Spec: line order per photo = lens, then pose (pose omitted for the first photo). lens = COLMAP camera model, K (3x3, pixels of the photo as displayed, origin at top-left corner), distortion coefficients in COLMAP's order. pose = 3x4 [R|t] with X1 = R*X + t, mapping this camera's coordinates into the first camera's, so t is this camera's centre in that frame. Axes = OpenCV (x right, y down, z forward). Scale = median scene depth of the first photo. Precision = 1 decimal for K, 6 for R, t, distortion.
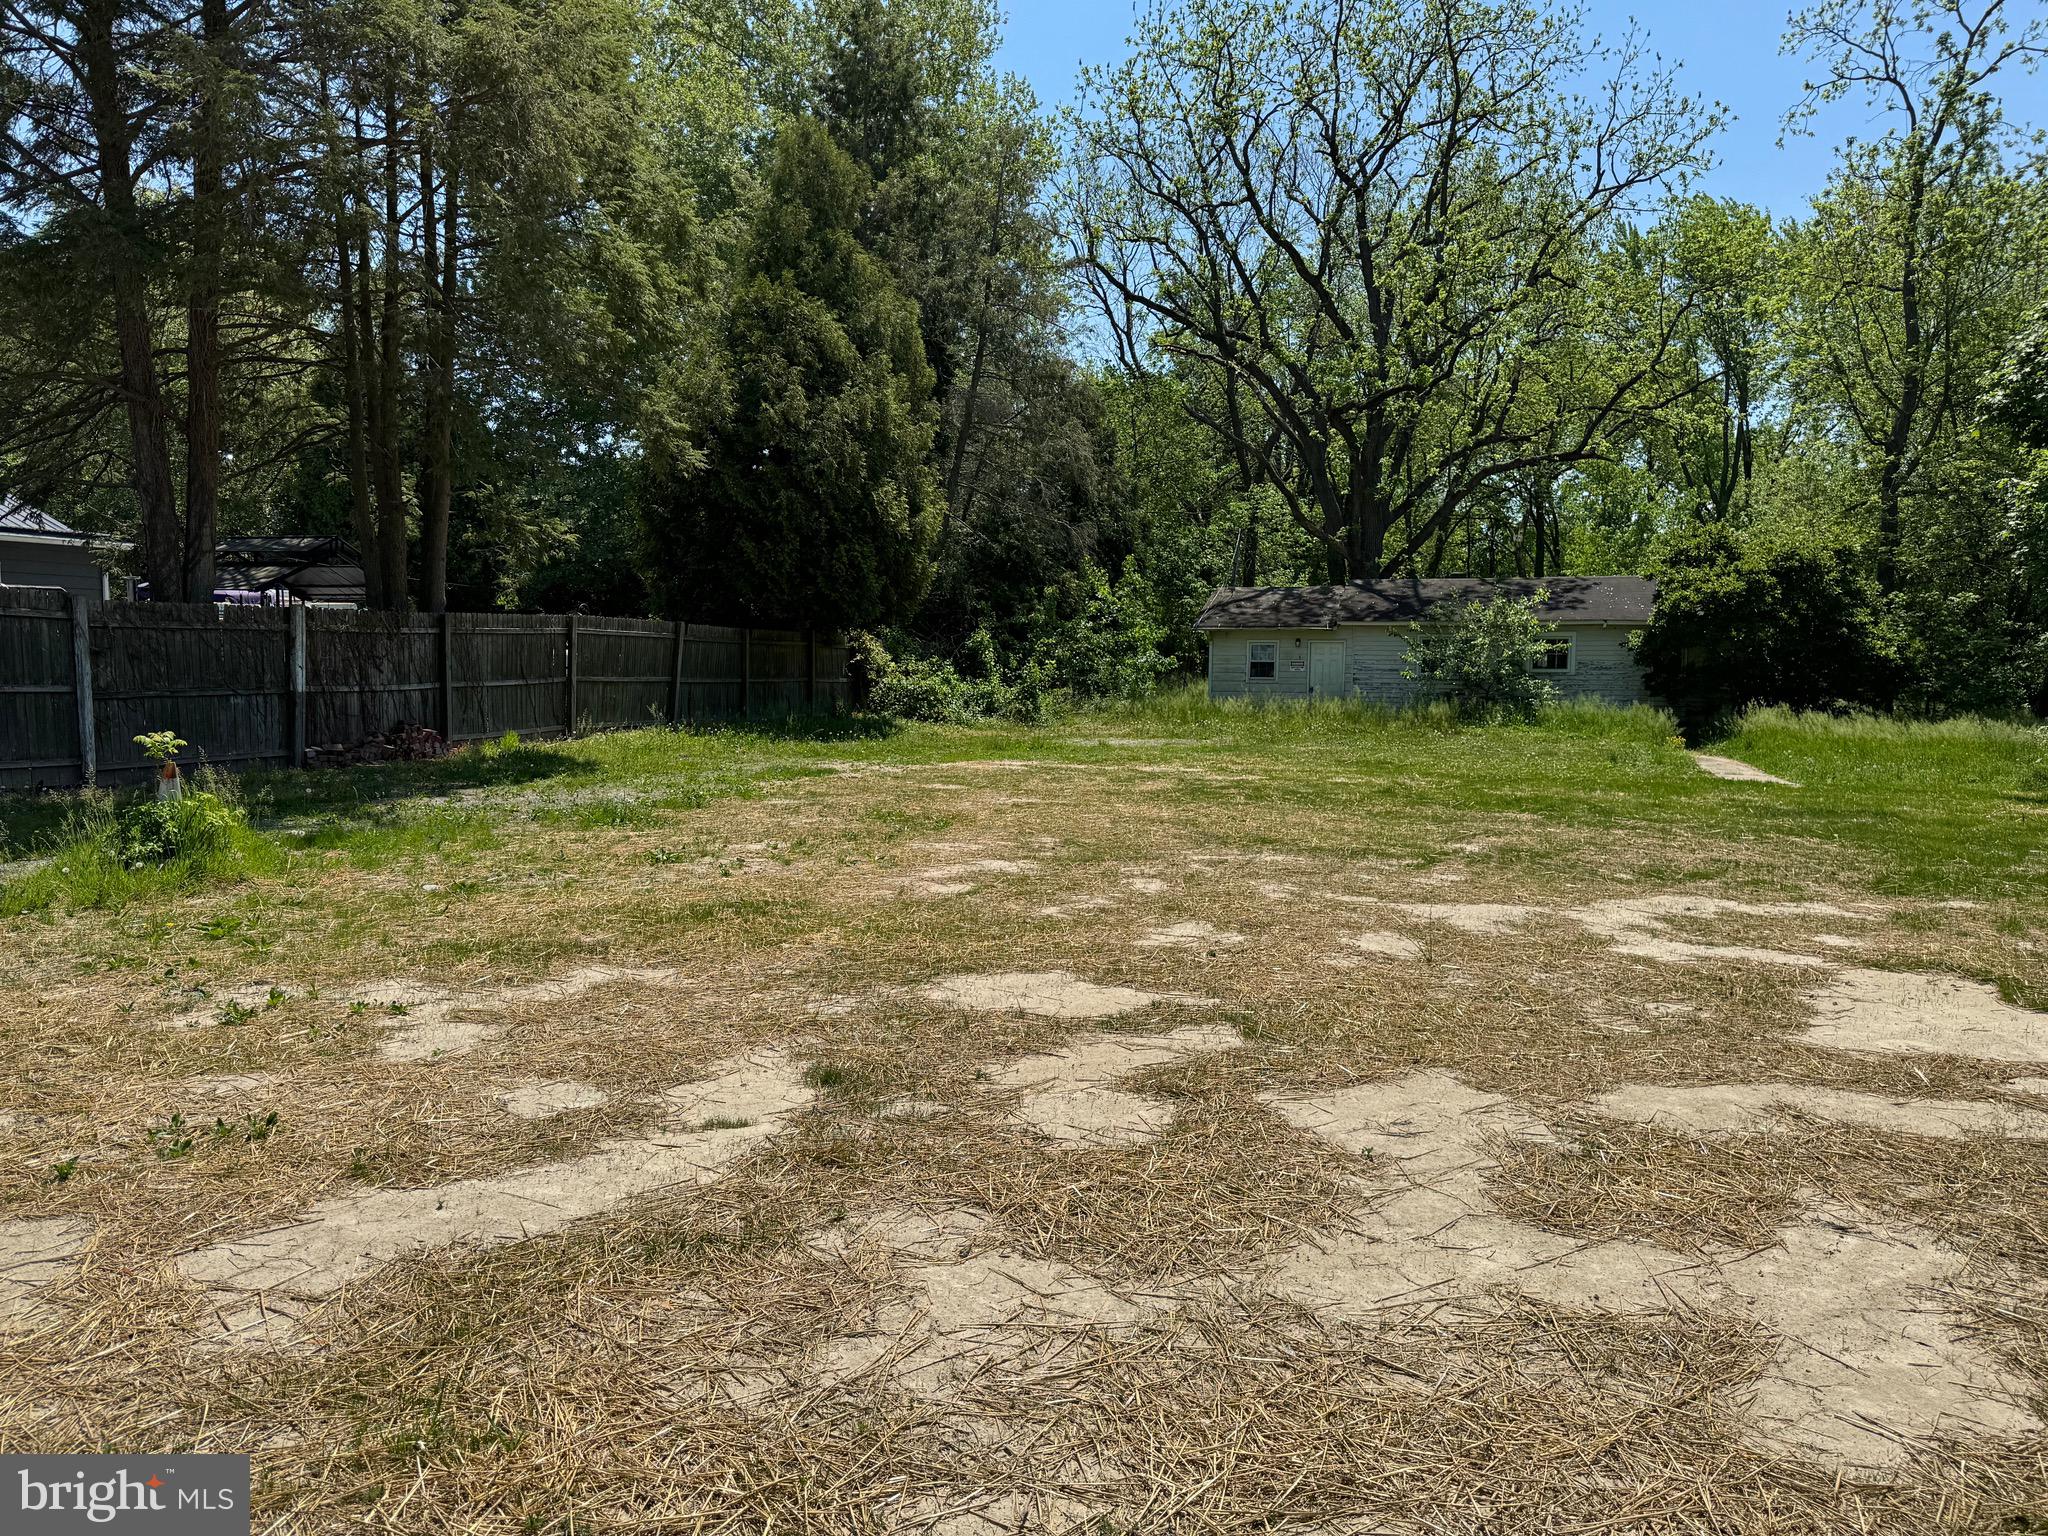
lens RADIAL K [[1422.5, 0, 1011.8], [0, 1422.5, 772.5], [0, 0, 1]] dist [0.078632, -0.101859]
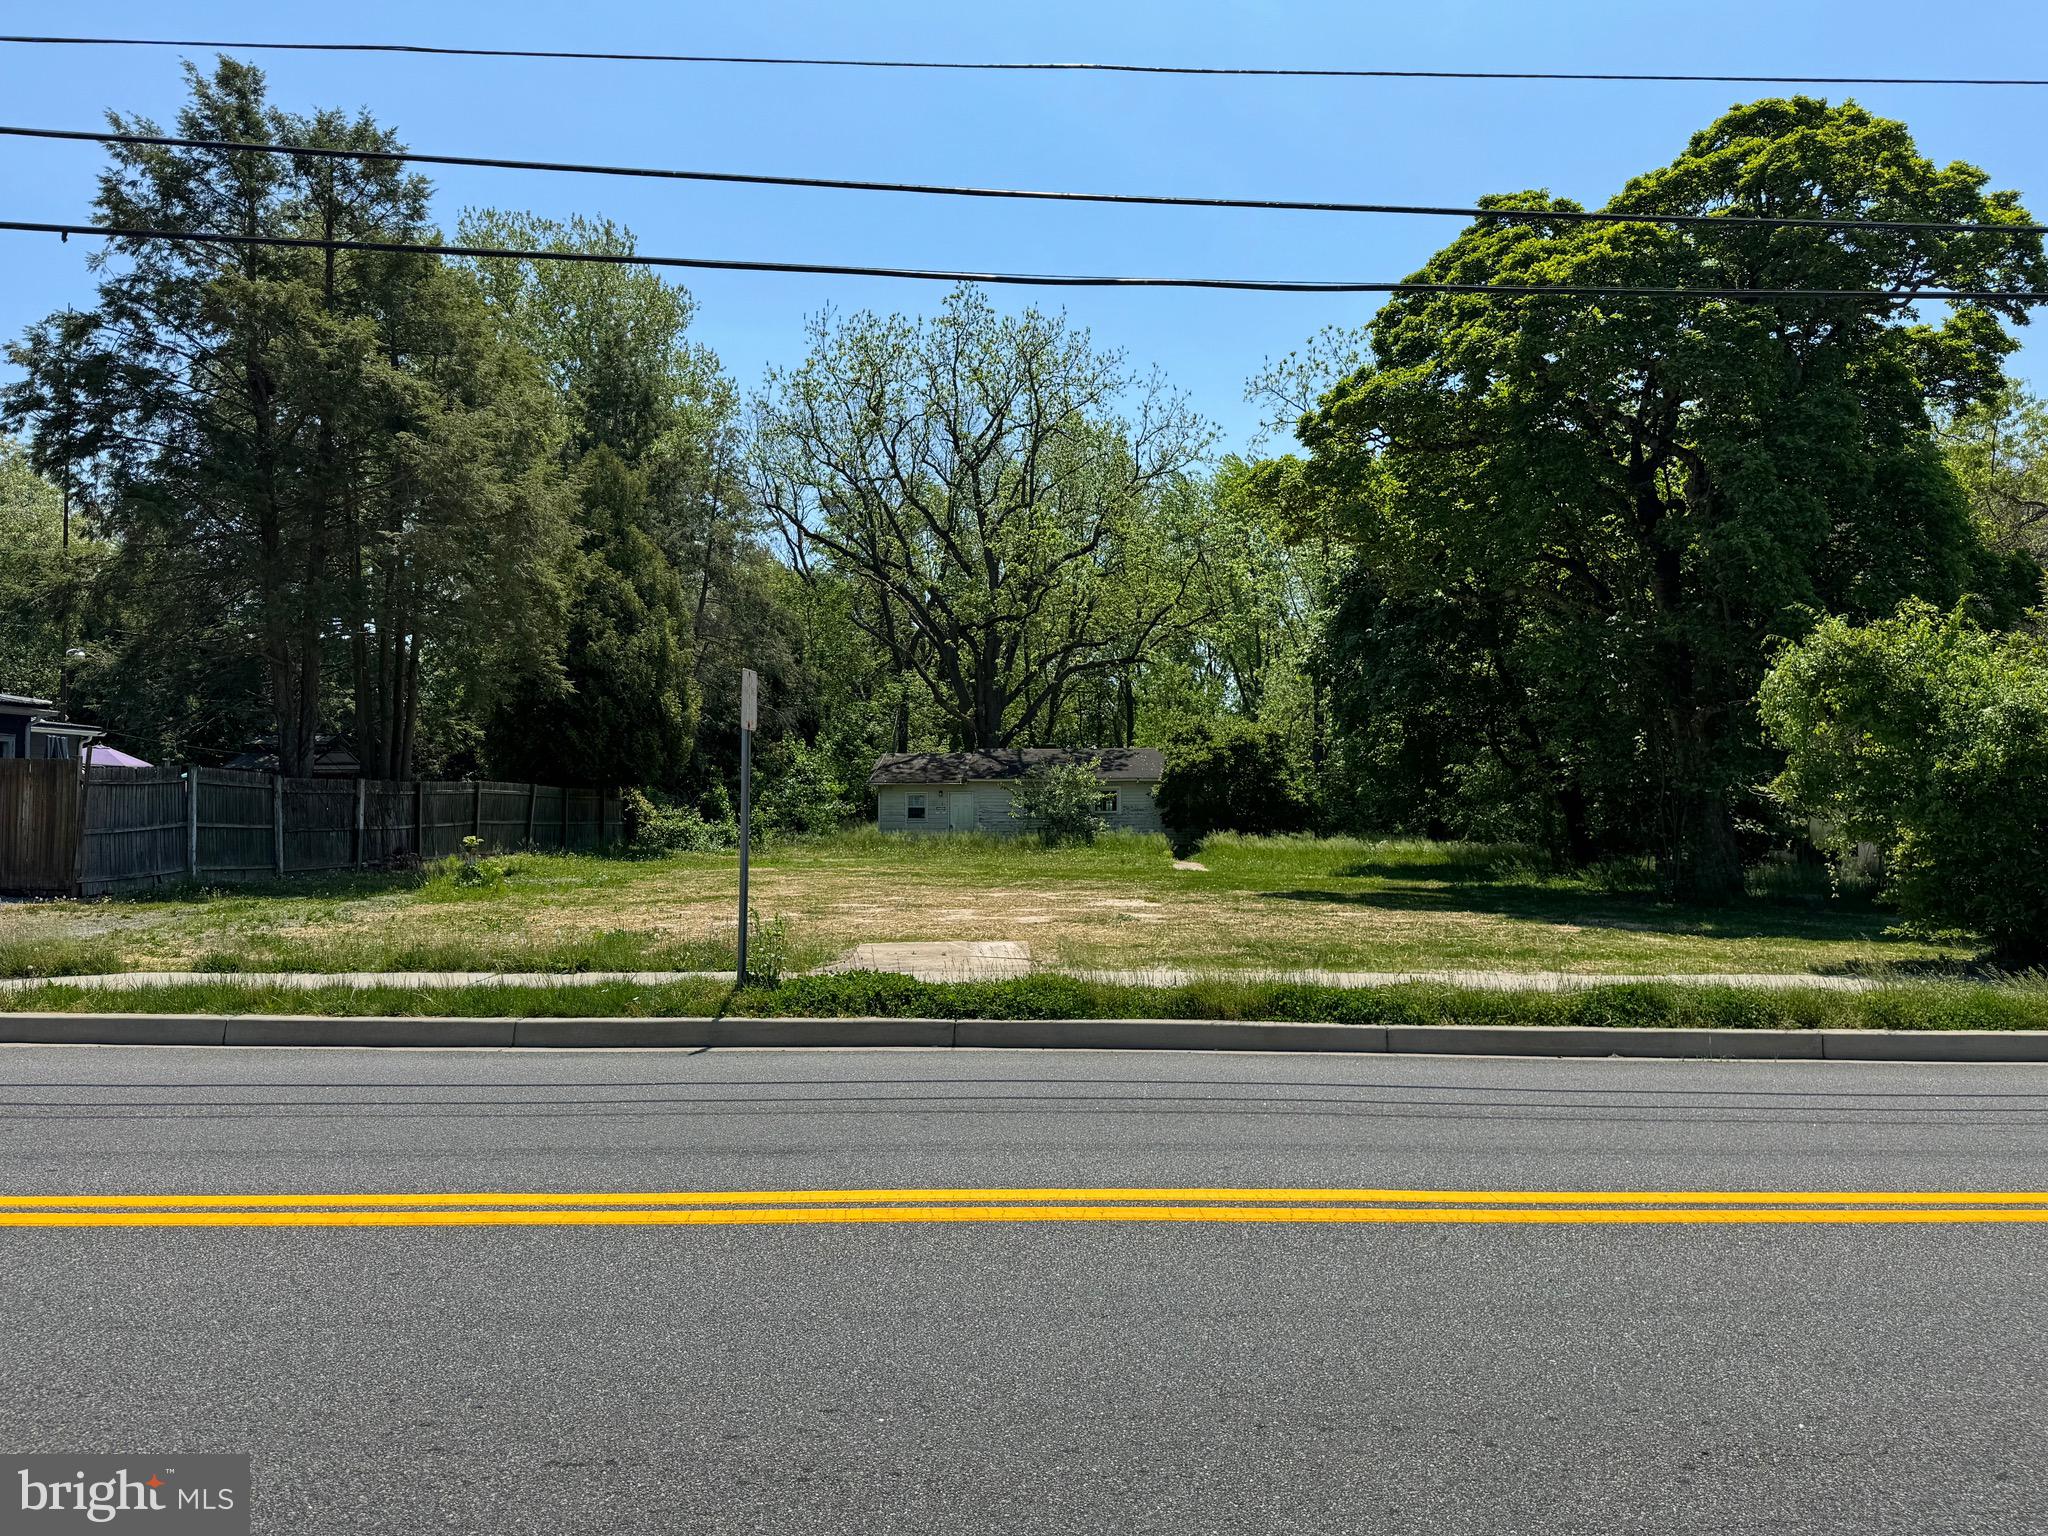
lens RADIAL K [[1437.2, 0, 1032.3], [0, 1437.2, 765.0], [0, 0, 1]] dist [0.177920, 0.003080]
pose [[0.967164, -0.003036, 0.254134, -0.076908], [0.031096, 0.993830, -0.106470, 0.036891], [-0.252243, 0.110876, 0.961291, -0.413068]]
